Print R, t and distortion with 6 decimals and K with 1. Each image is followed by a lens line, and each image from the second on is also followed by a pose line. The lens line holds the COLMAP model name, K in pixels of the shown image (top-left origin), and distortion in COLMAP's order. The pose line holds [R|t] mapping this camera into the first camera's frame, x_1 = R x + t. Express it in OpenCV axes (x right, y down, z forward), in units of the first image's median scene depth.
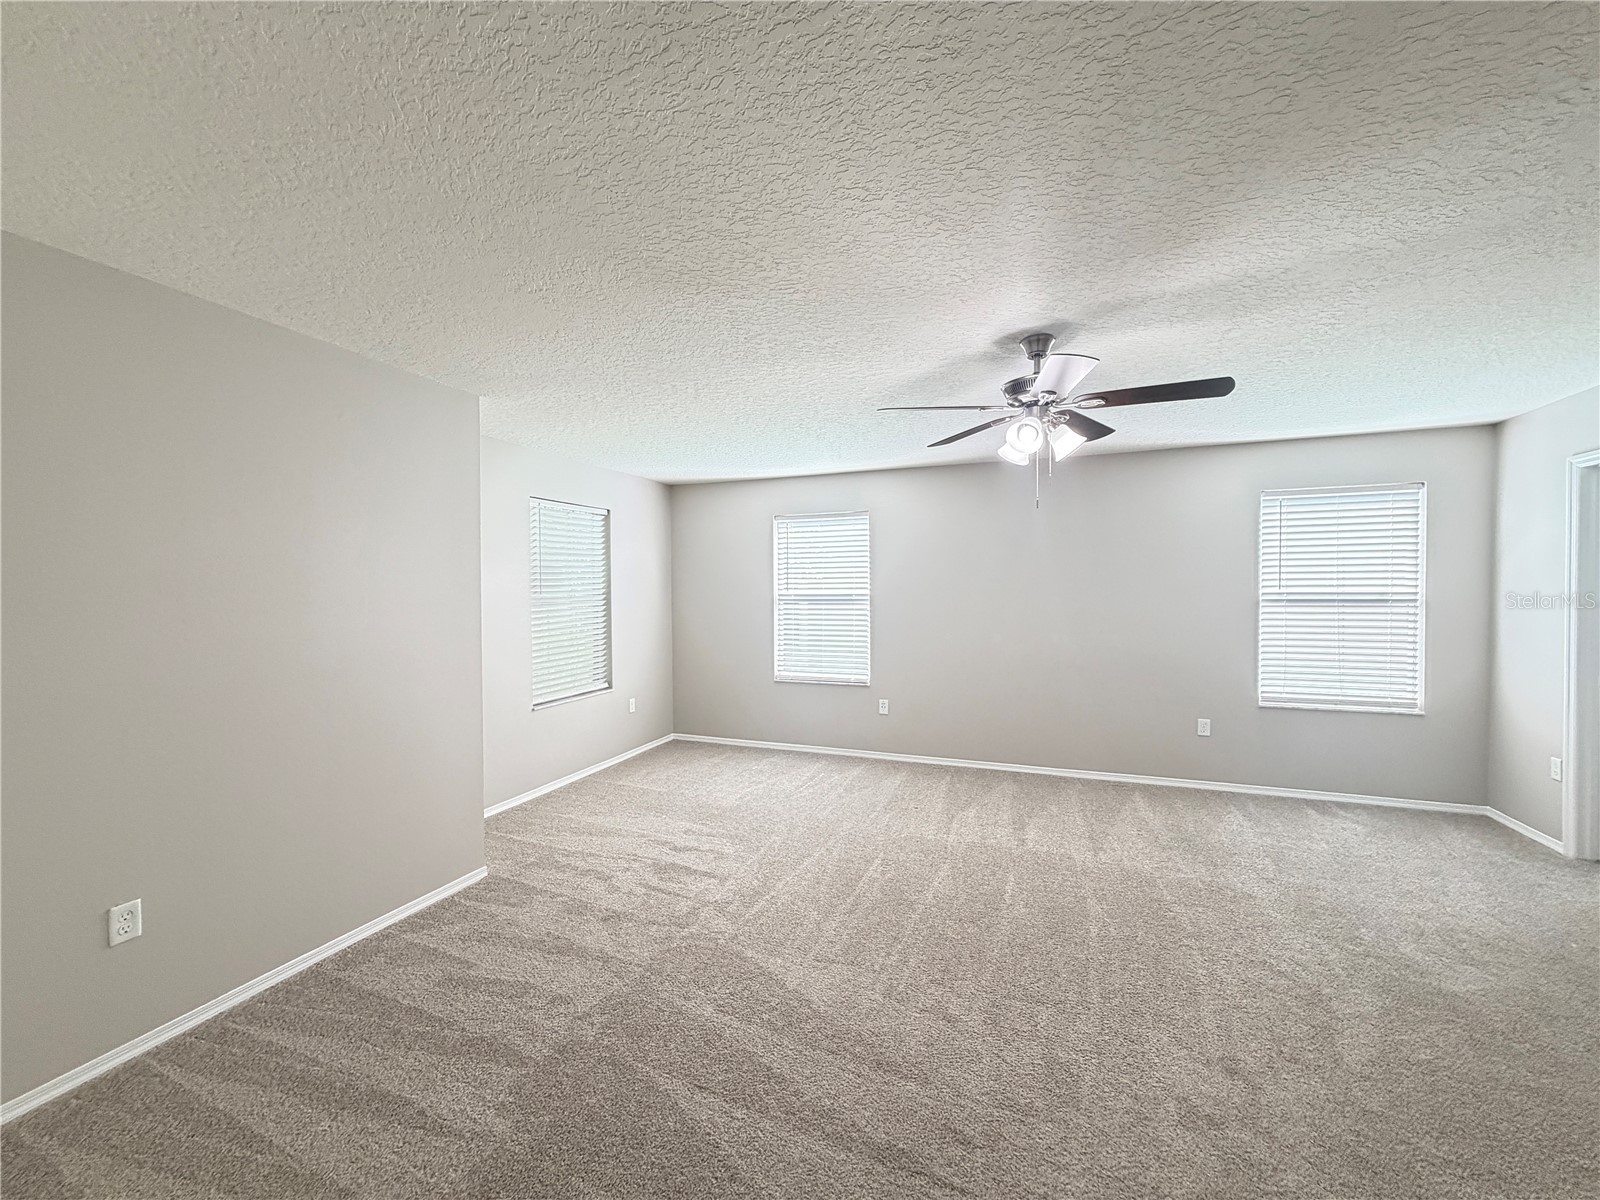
lens RADIAL K [[630.4, 0, 800.0], [0, 630.4, 600.0], [0, 0, 1]] dist [0.001583, 0.000055]
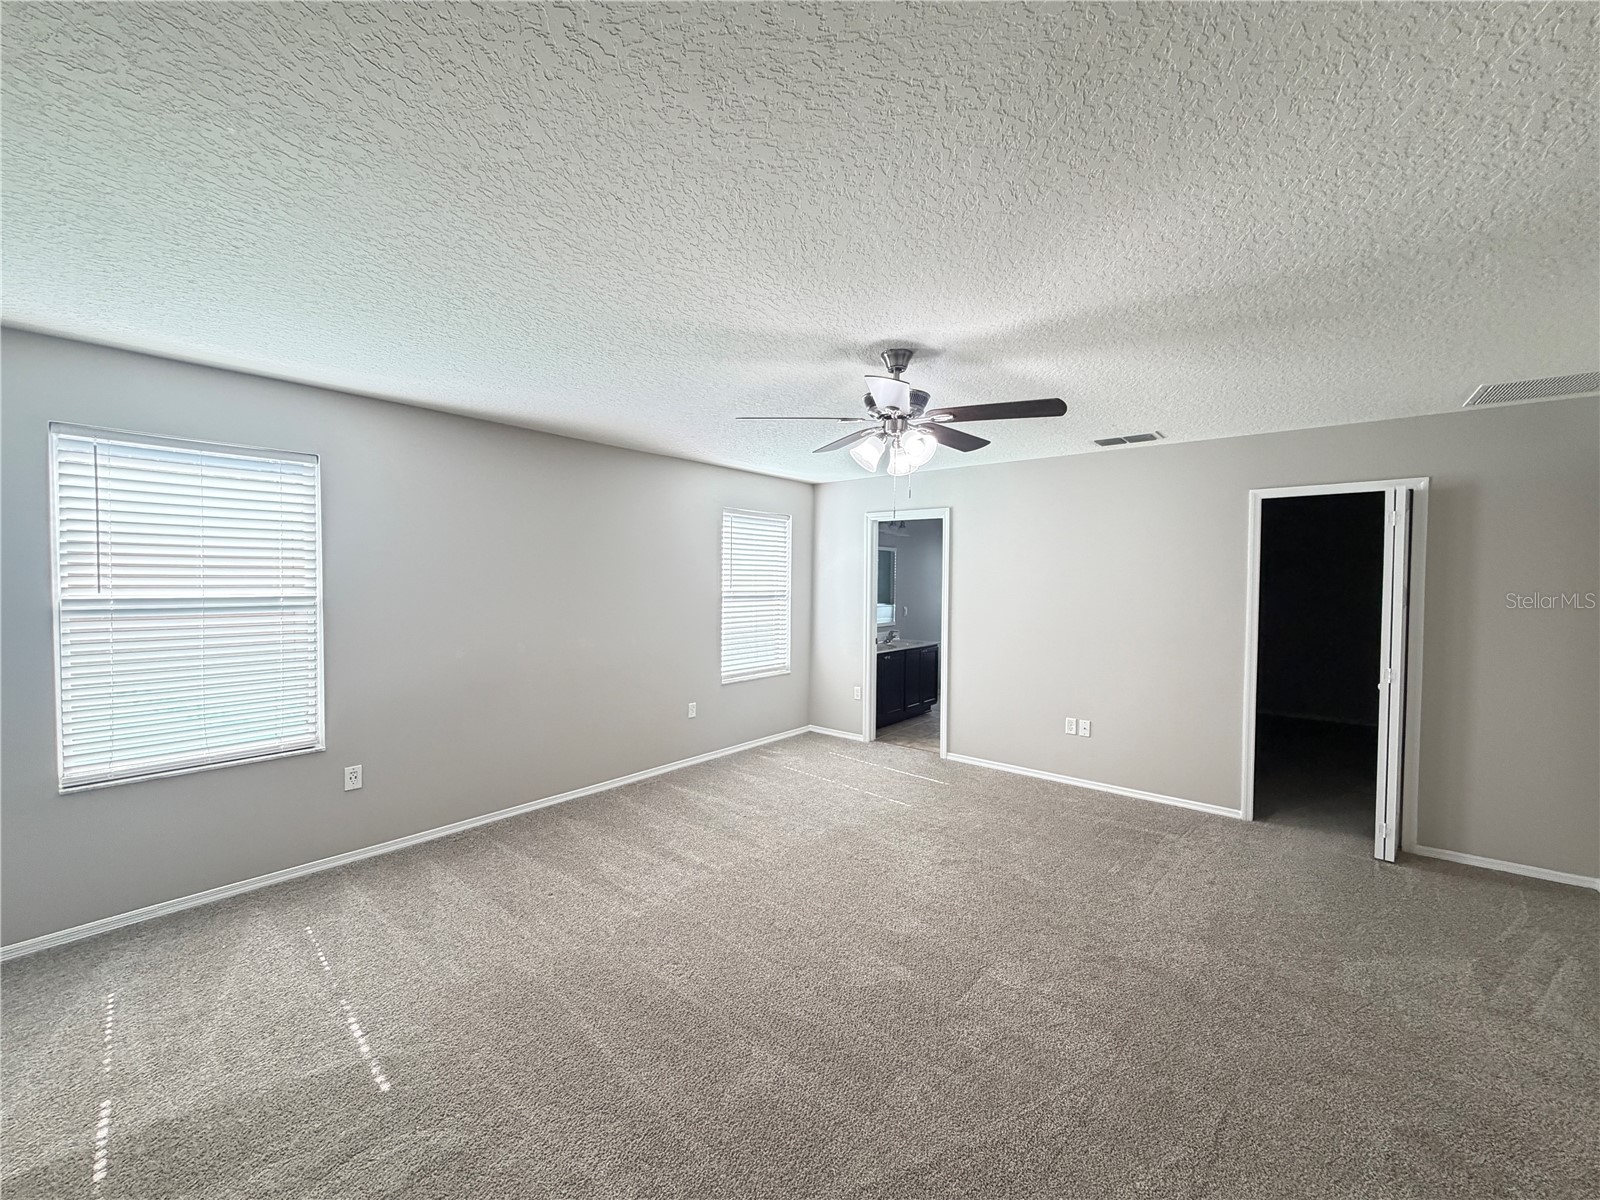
lens RADIAL K [[630.4, 0, 800.0], [0, 630.4, 600.0], [0, 0, 1]] dist [0.001583, 0.000055]
pose [[0.326042, -0.023734, 0.945057, -0.384613], [0.005407, 0.999715, 0.023241, -0.022106], [-0.945340, -0.002467, 0.326077, 0.480201]]
